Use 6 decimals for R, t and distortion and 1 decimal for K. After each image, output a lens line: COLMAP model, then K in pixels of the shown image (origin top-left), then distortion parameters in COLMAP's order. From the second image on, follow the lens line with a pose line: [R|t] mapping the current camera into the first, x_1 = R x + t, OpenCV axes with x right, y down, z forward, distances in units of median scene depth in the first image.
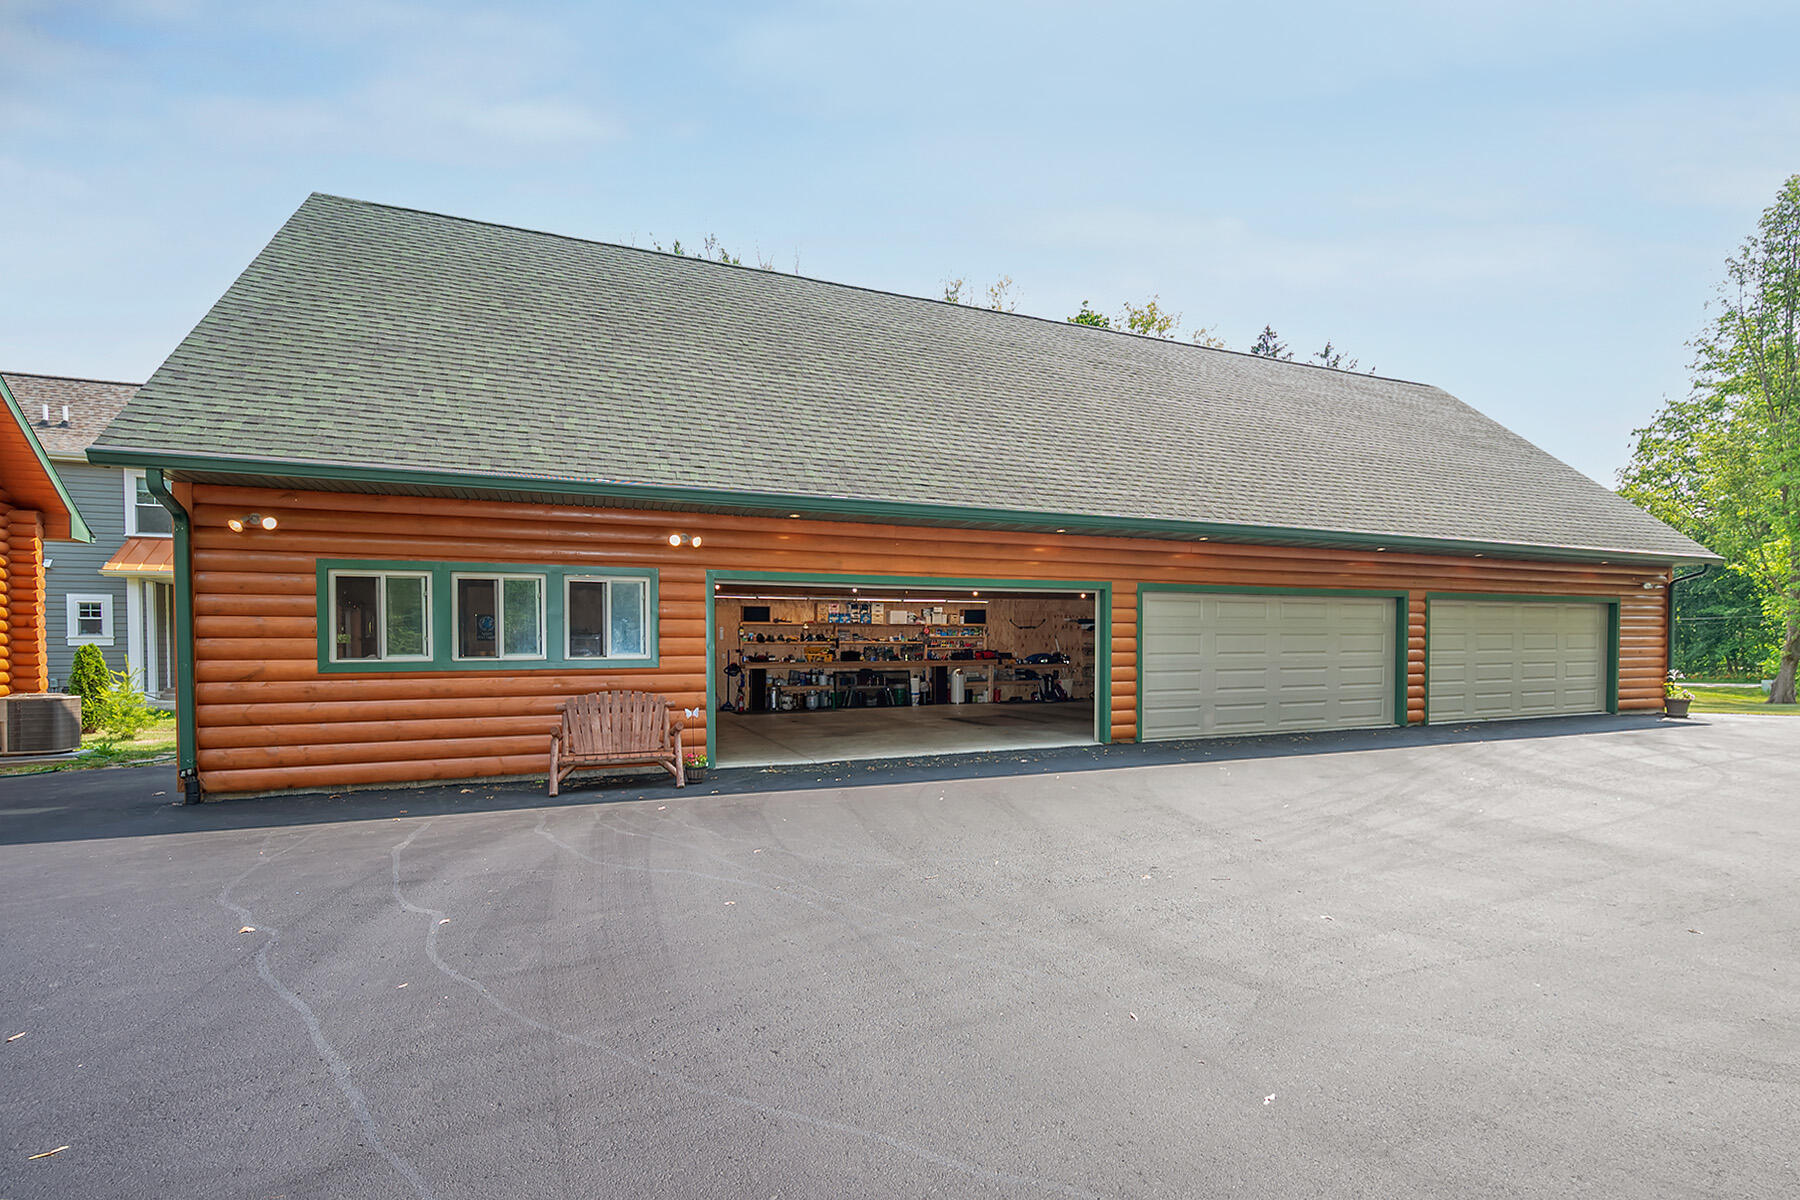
lens RADIAL K [[788.0, 0, 925.8], [0, 788.0, 657.6], [0, 0, 1]] dist [-0.009858, -0.000145]
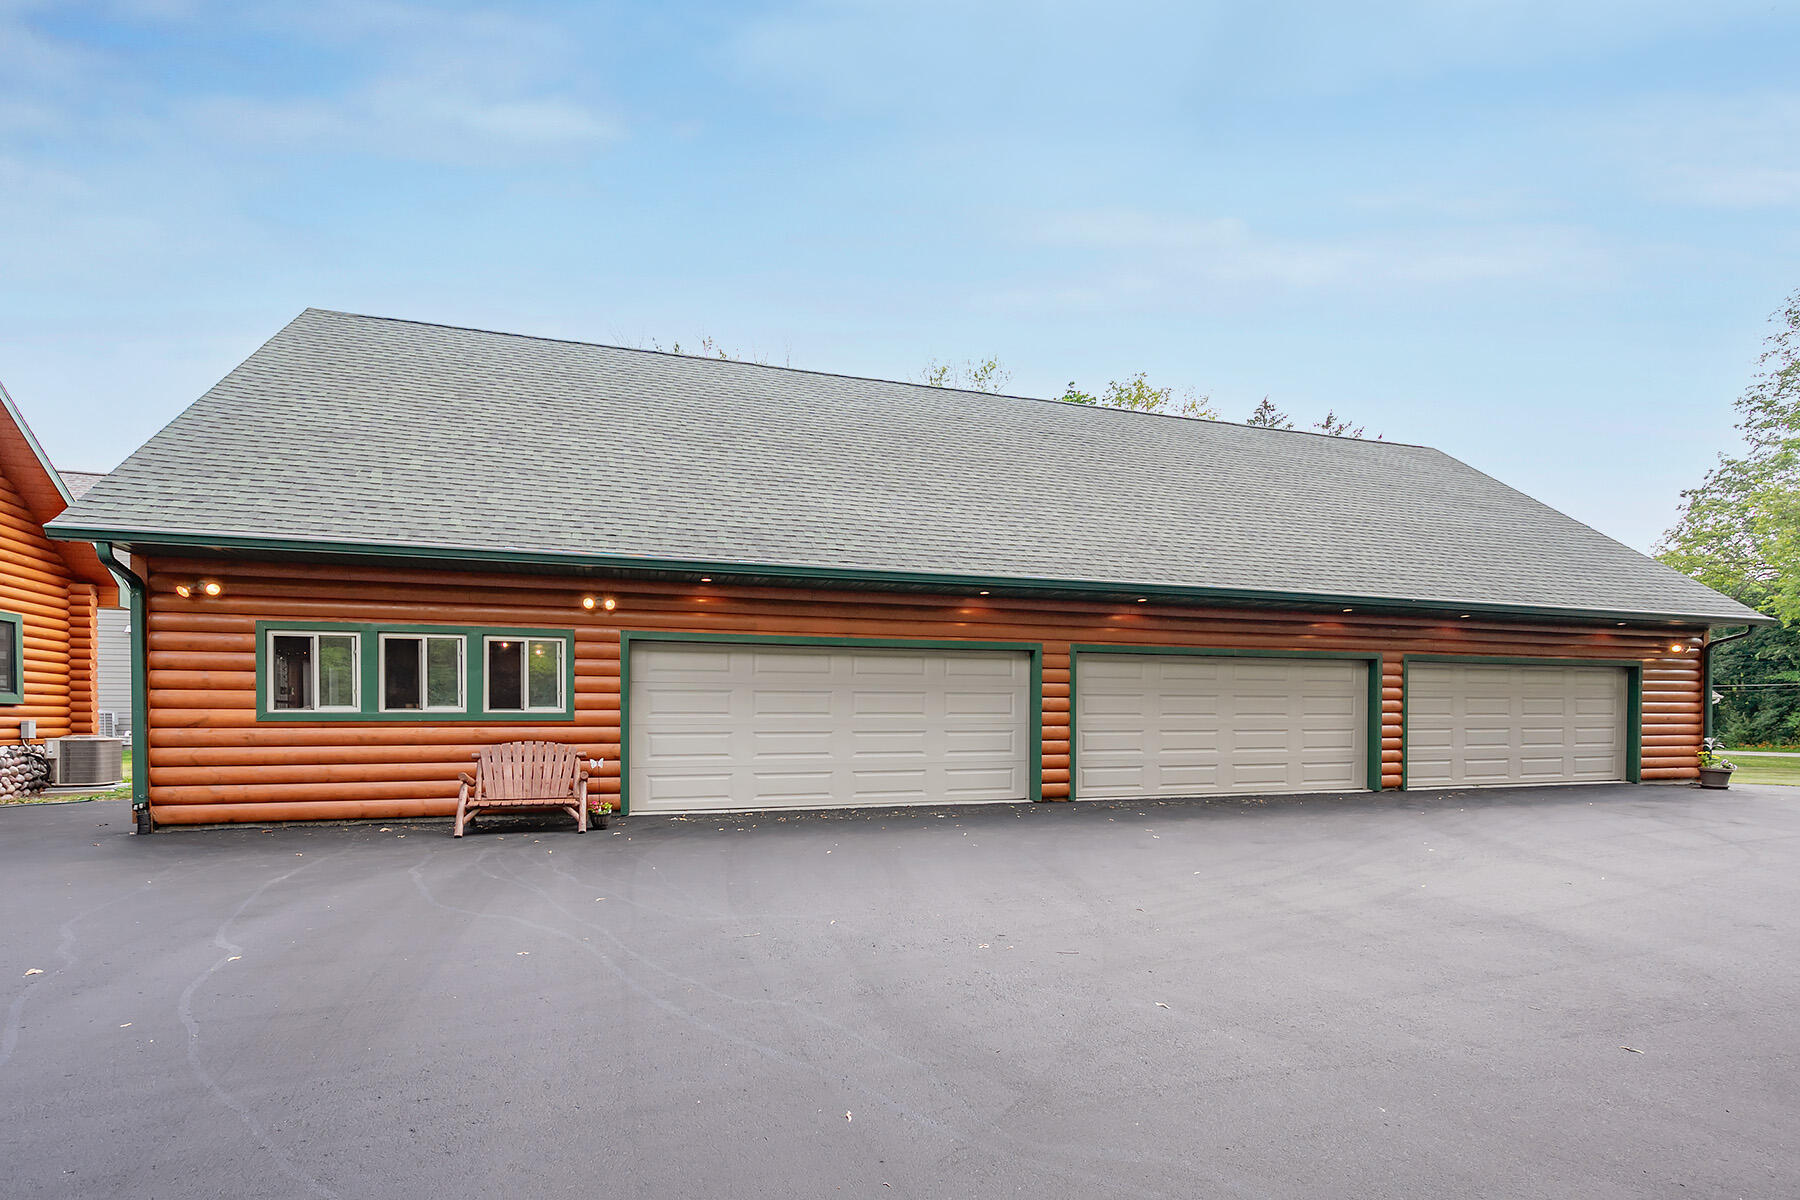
lens RADIAL K [[699.8, 0, 872.8], [0, 699.8, 699.8], [0, 0, 1]] dist [-0.005177, -0.001694]
pose [[0.990684, 0.009529, -0.135846, 0.183327], [-0.012410, 0.999715, -0.020378, -0.001242], [0.135613, 0.021874, 0.990520, 0.093893]]
